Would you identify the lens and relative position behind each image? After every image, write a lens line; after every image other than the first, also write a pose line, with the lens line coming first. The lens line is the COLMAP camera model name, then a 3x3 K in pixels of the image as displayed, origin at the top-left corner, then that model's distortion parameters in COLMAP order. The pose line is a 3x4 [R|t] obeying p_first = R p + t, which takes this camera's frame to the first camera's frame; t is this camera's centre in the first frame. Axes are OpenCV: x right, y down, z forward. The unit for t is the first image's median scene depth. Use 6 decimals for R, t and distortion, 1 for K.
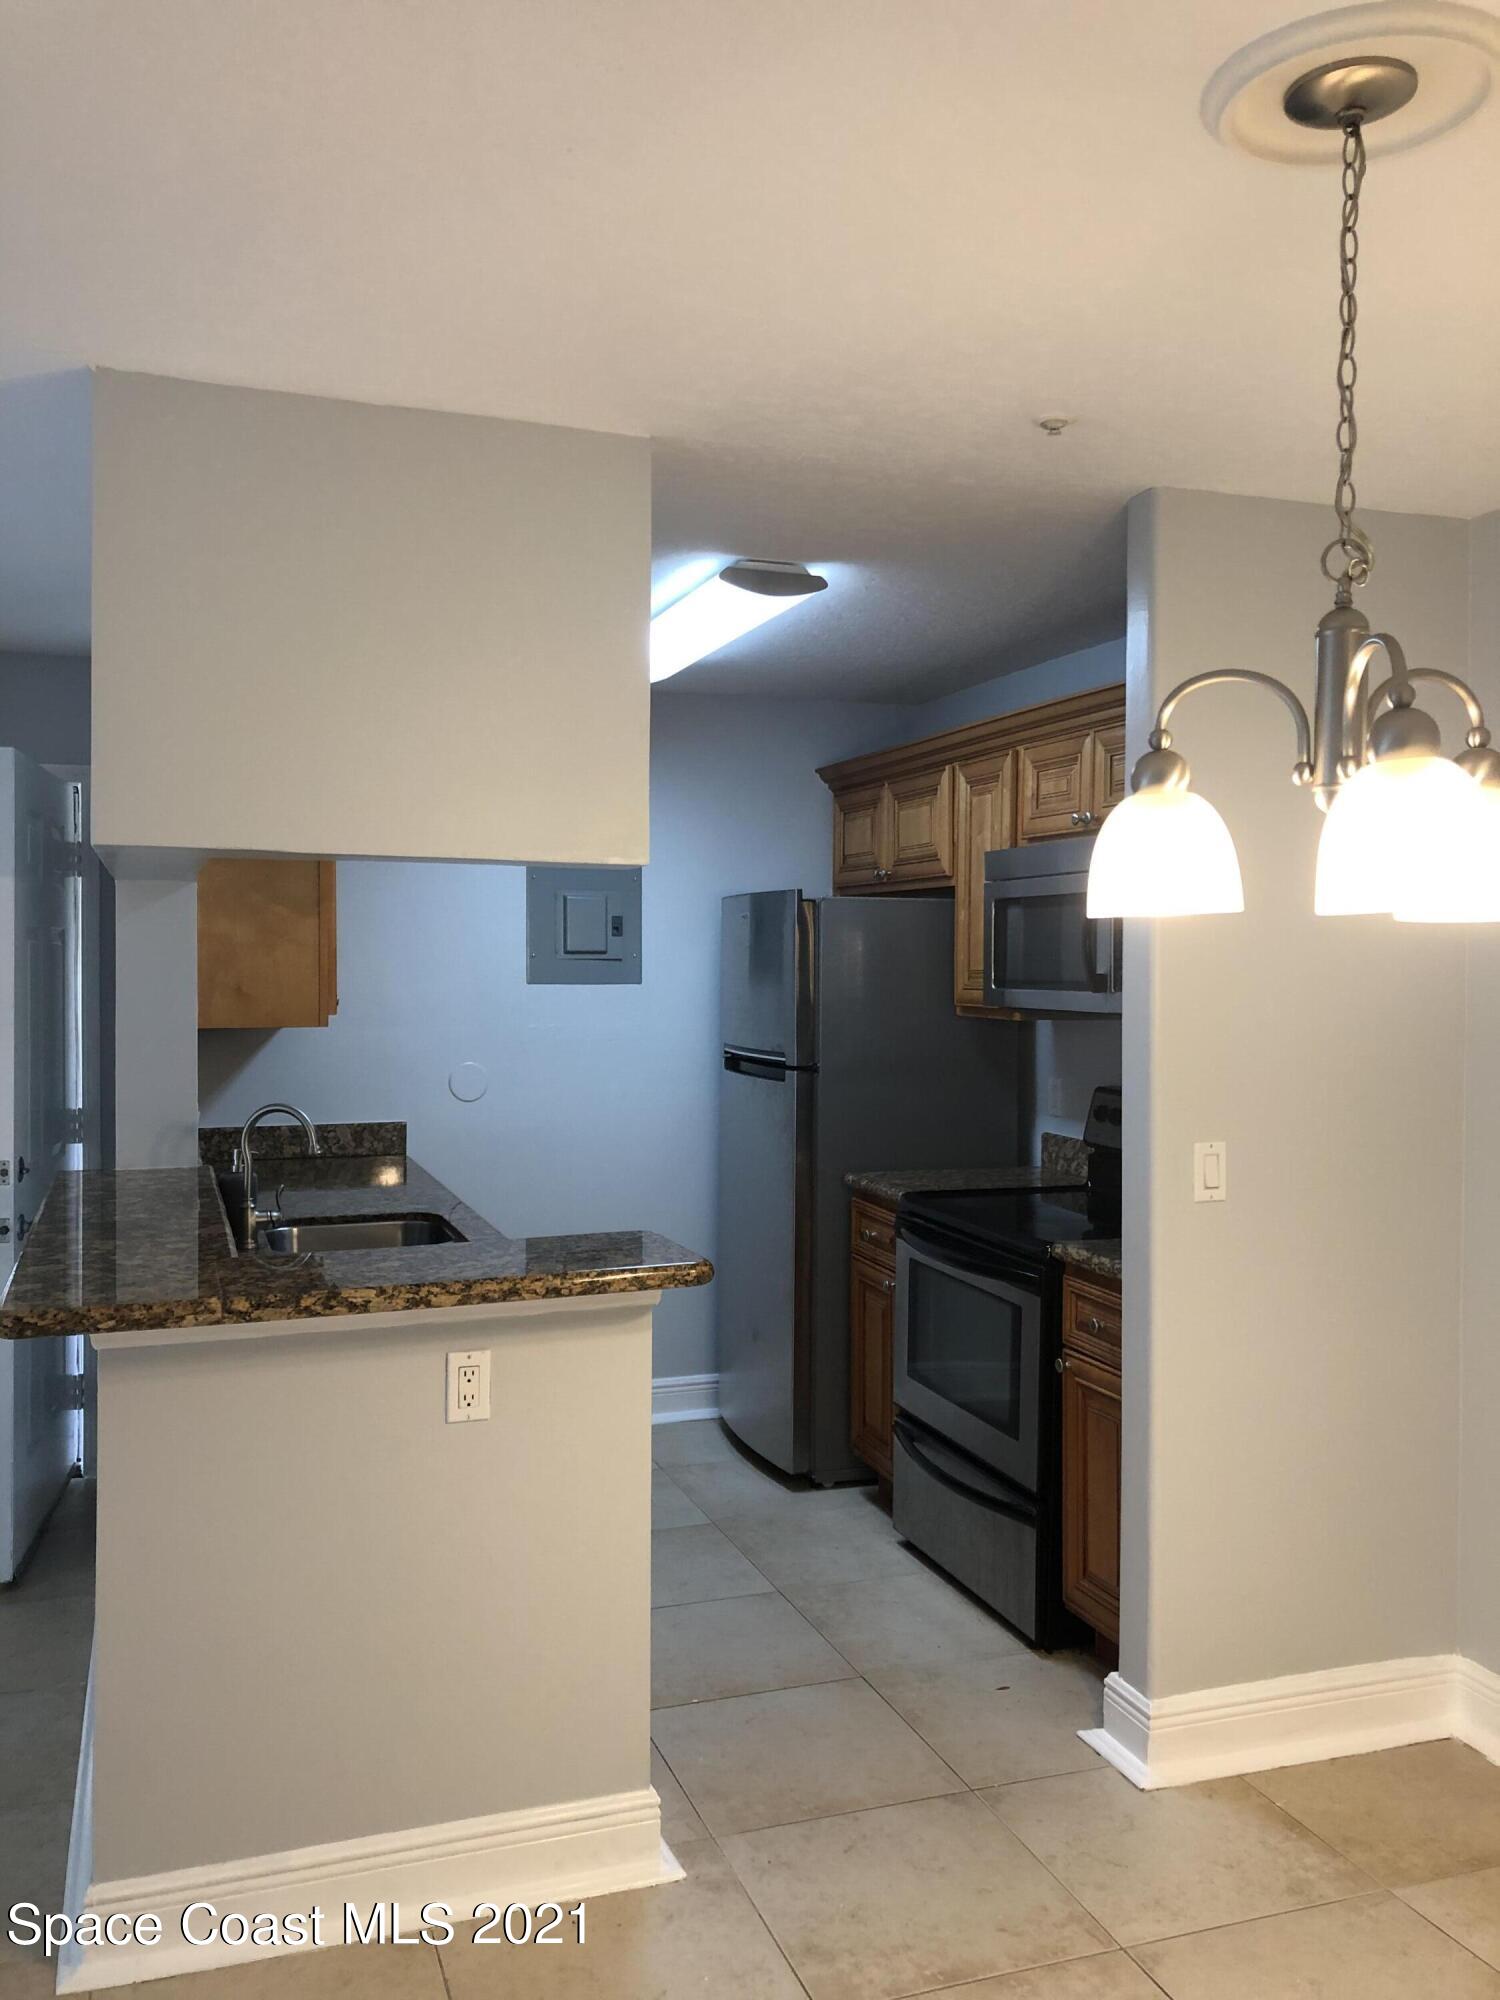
lens RADIAL K [[1650.4, 0, 754.4], [0, 1650.4, 989.5], [0, 0, 1]] dist [0.060950, -0.064708]
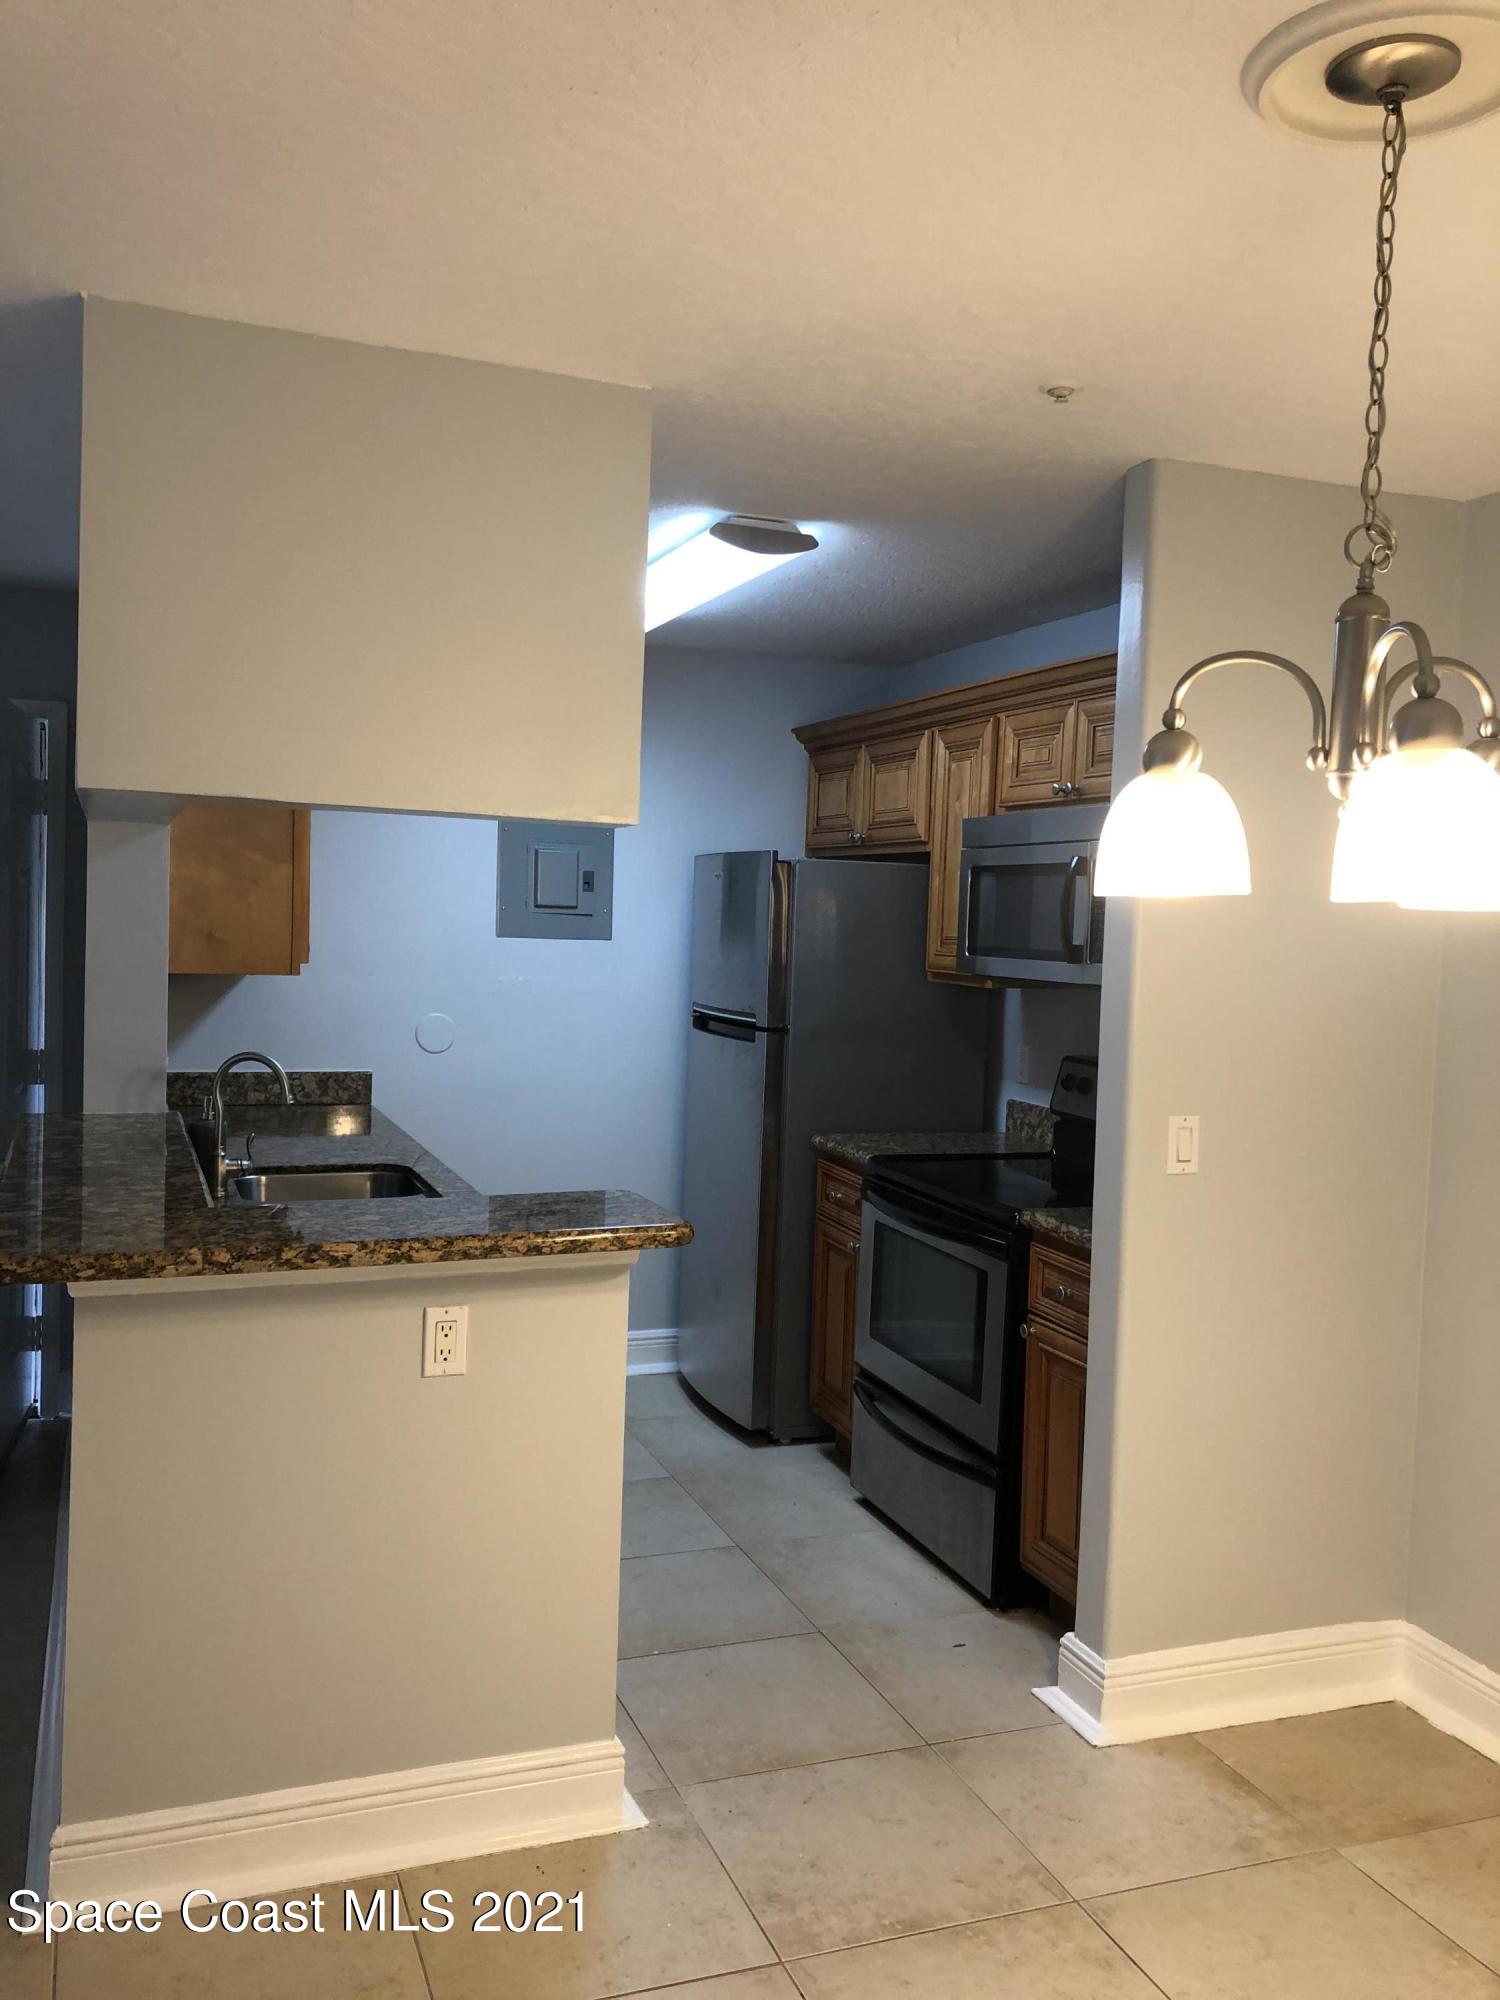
lens RADIAL K [[1648.0, 0, 750.0], [0, 1648.0, 1000.0], [0, 0, 1]] dist [0.069927, -0.081682]
pose [[0.999227, 0.028093, 0.027496, -0.014838], [-0.029003, 0.999025, 0.033271, -0.003510], [-0.026534, -0.034043, 0.999068, 0.002060]]
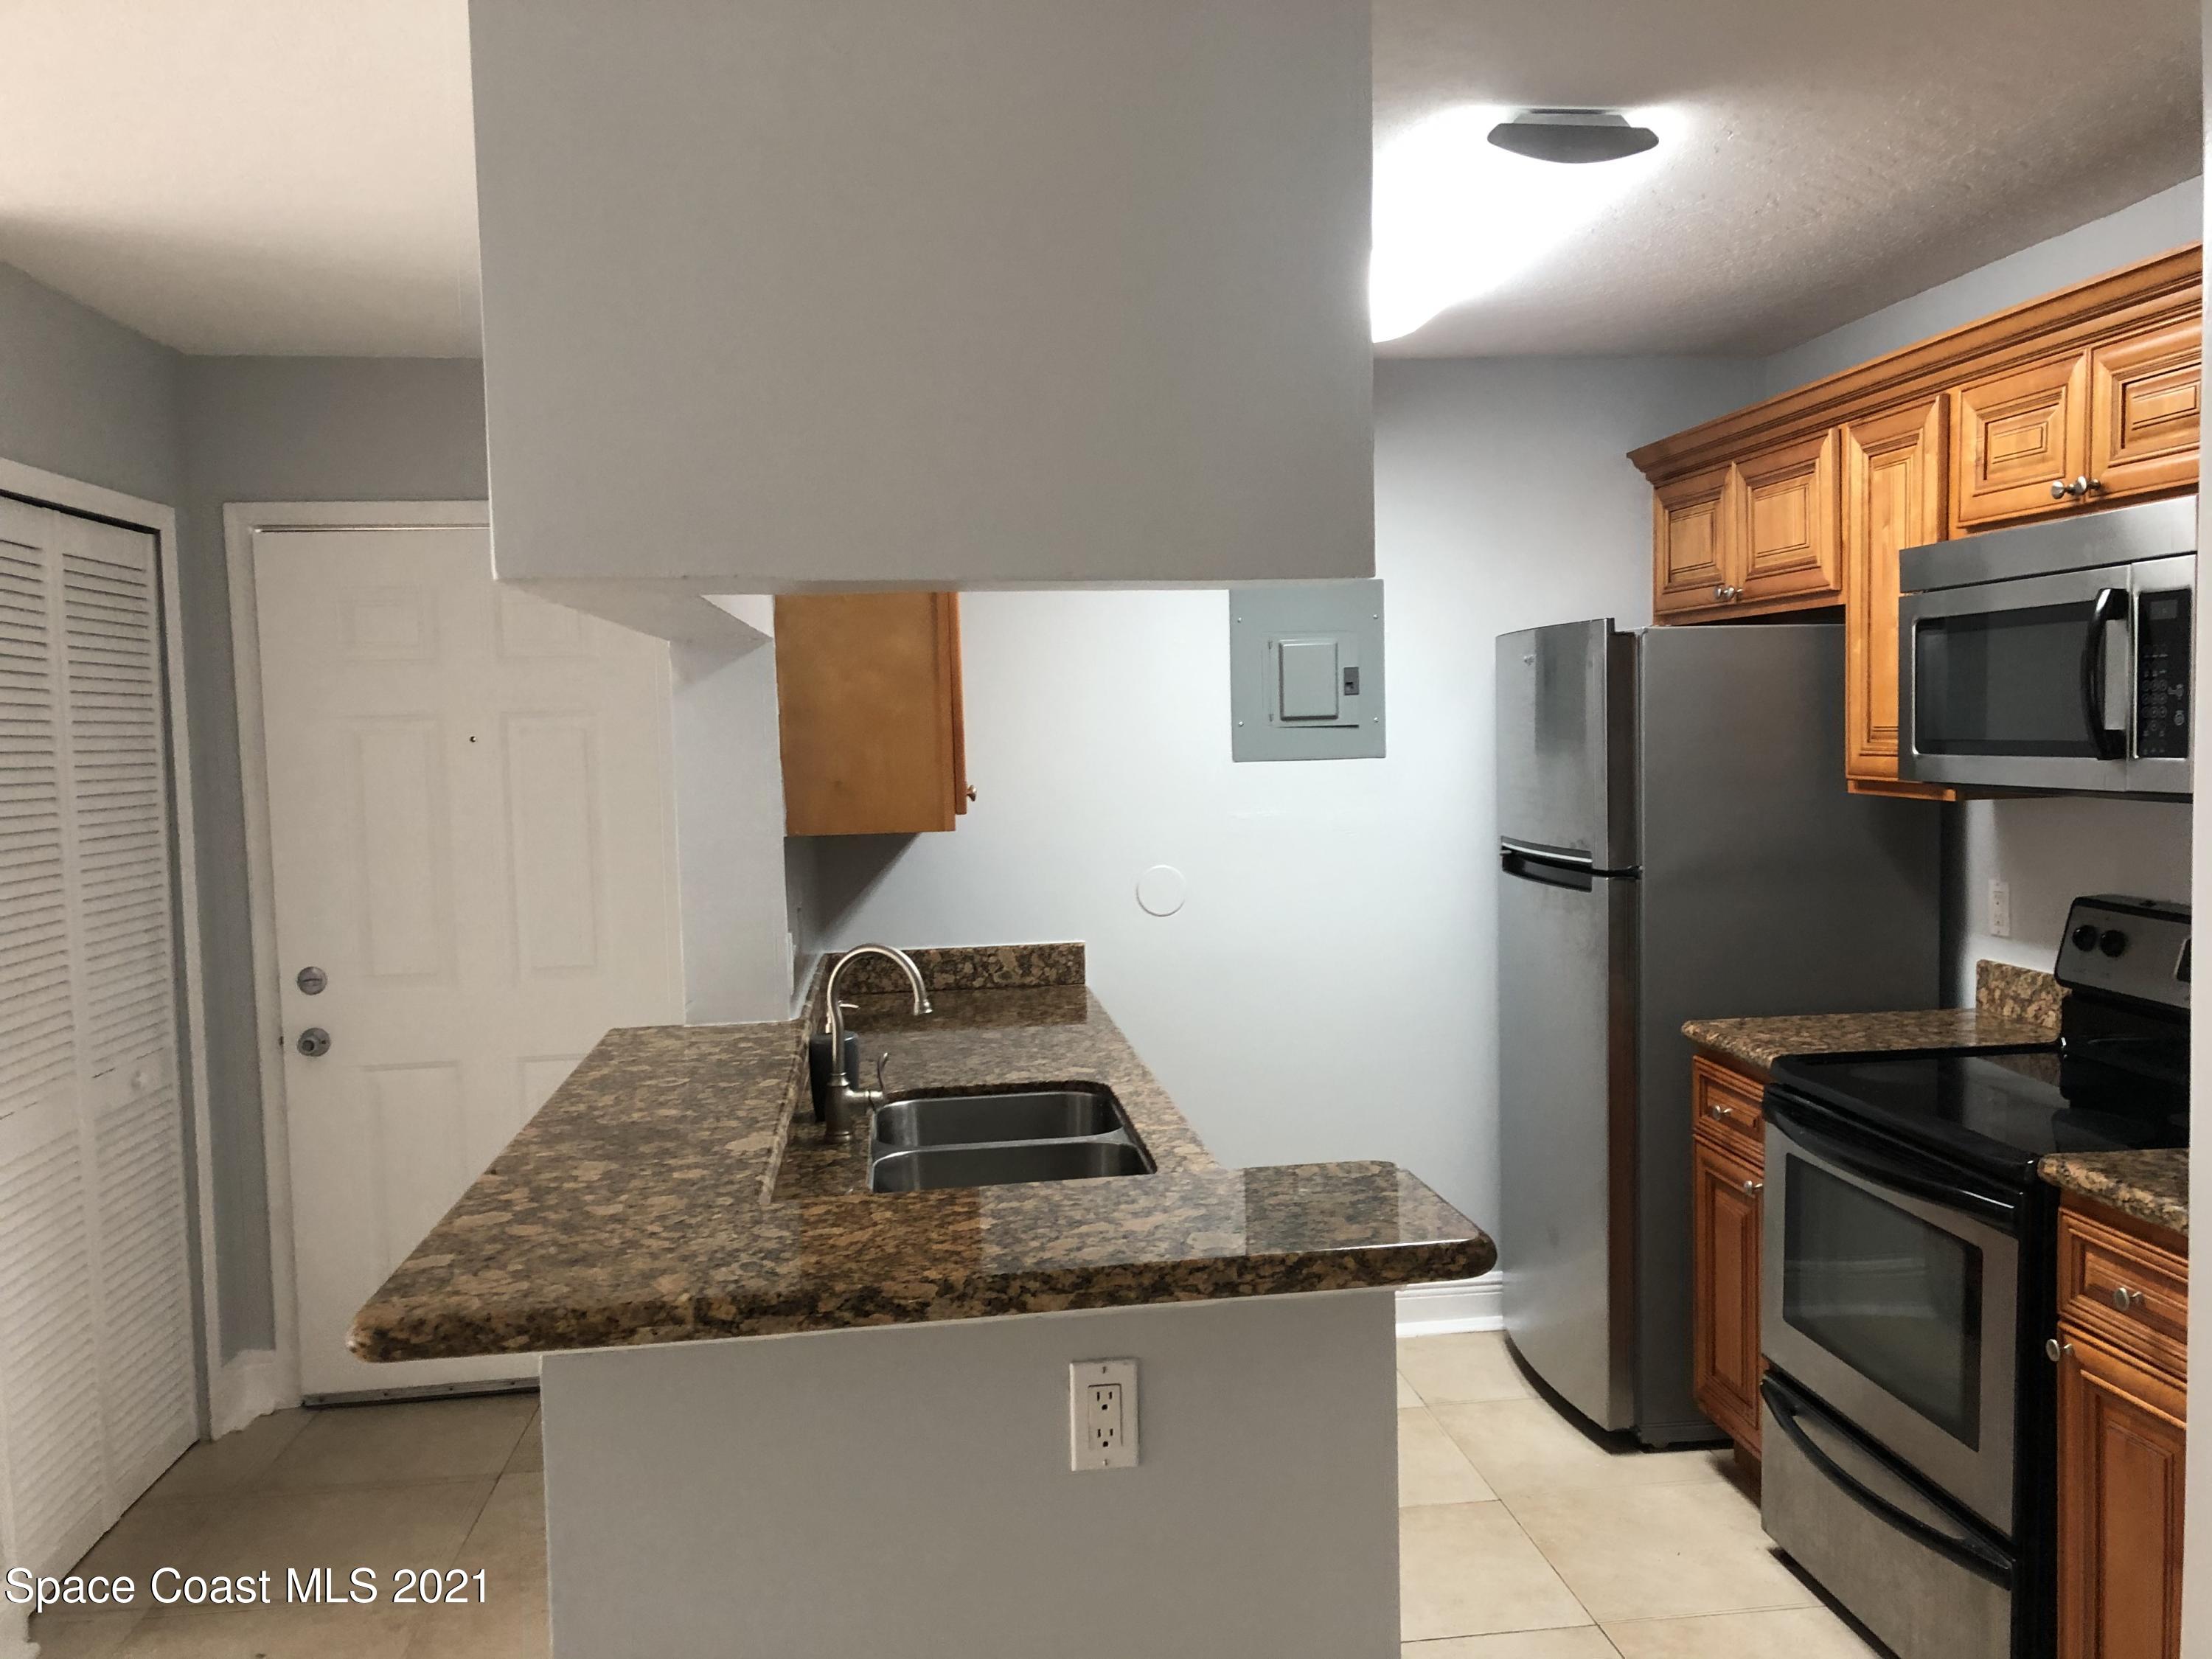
lens RADIAL K [[1800.9, 0, 1110.5], [0, 1800.9, 837.4], [0, 0, 1]] dist [0.034545, -0.063920]
pose [[0.973572, -0.014361, -0.227928, -0.006366], [0.025034, 0.998718, 0.044004, -0.008112], [0.227004, -0.048547, 0.972683, 0.230276]]
